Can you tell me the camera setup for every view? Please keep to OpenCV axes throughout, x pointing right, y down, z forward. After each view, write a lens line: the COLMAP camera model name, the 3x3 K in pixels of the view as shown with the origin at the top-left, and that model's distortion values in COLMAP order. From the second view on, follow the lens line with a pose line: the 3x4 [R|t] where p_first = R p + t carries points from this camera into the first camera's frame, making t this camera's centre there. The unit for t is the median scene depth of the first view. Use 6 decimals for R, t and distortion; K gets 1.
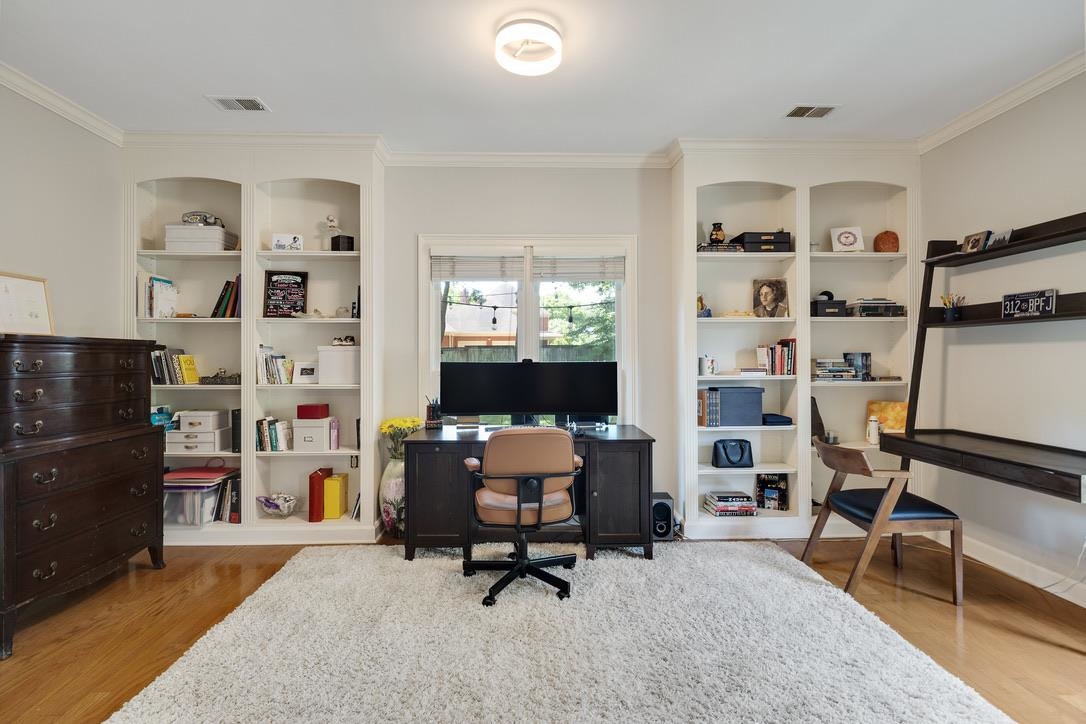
lens RADIAL K [[523.0, 0, 541.7], [0, 523.0, 358.6], [0, 0, 1]] dist [0.001923, -0.000676]
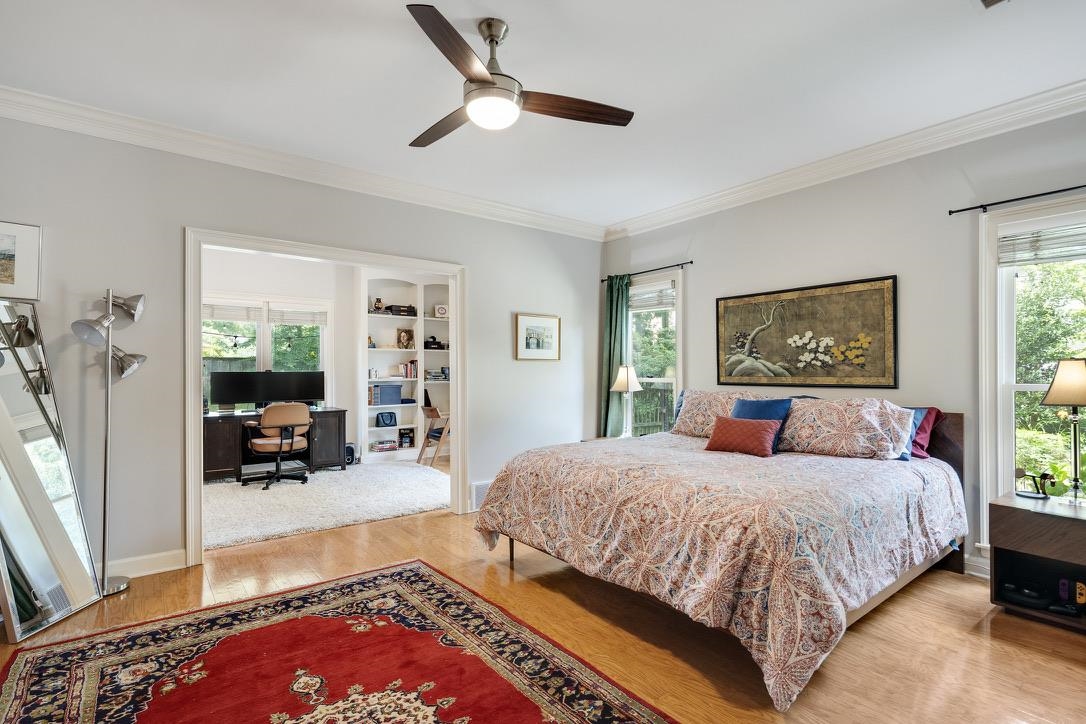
lens RADIAL K [[523.0, 0, 543.2], [0, 523.0, 367.9], [0, 0, 1]] dist [0.001923, -0.000676]
pose [[0.809480, 0.004248, 0.587132, -0.297325], [0.000168, 0.999972, -0.007467, 0.007351], [-0.587148, 0.006143, 0.809456, -0.894930]]
